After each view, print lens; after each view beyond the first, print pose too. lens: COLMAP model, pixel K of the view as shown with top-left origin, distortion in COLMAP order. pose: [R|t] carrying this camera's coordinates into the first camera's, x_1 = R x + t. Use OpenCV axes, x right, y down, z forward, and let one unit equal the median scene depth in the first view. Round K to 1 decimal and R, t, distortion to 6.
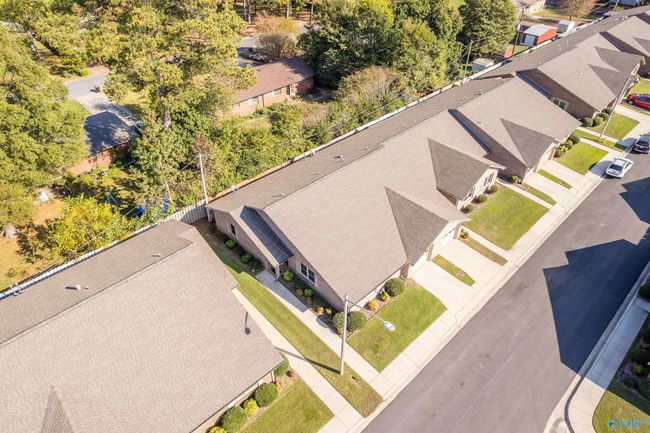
lens RADIAL K [[419.7, 0, 324.7], [0, 419.7, 213.1], [0, 0, 1]] dist [-0.083682, 0.074266]
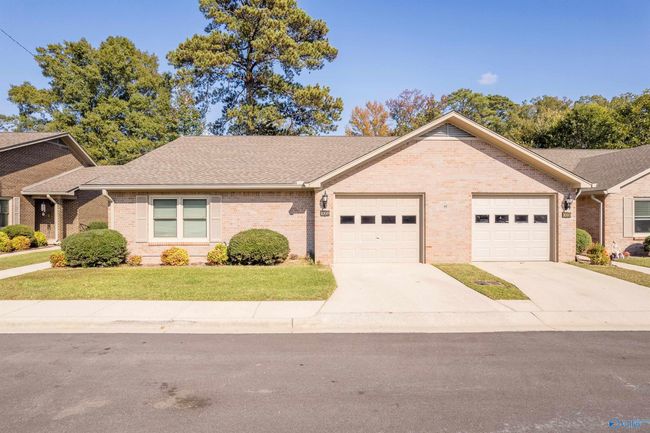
lens RADIAL K [[419.7, 0, 324.7], [0, 419.7, 213.1], [0, 0, 1]] dist [-0.083682, 0.074266]
pose [[0.751436, -0.007618, -0.659762, 0.442291], [-0.412385, 0.775142, -0.478637, 0.298033], [0.515055, 0.631742, 0.579328, 0.782177]]
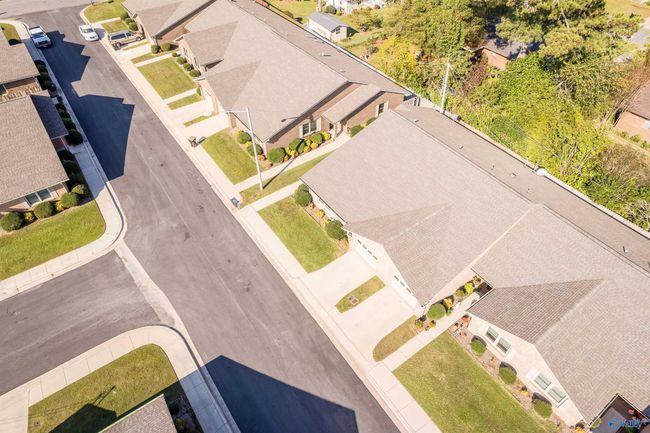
lens RADIAL K [[419.7, 0, 324.7], [0, 419.7, 213.1], [0, 0, 1]] dist [-0.083682, 0.074266]
pose [[-0.131625, 0.705239, -0.696645, 0.827346], [-0.626457, 0.485464, 0.609816, -0.431098], [0.768262, 0.516685, 0.377903, 0.565637]]
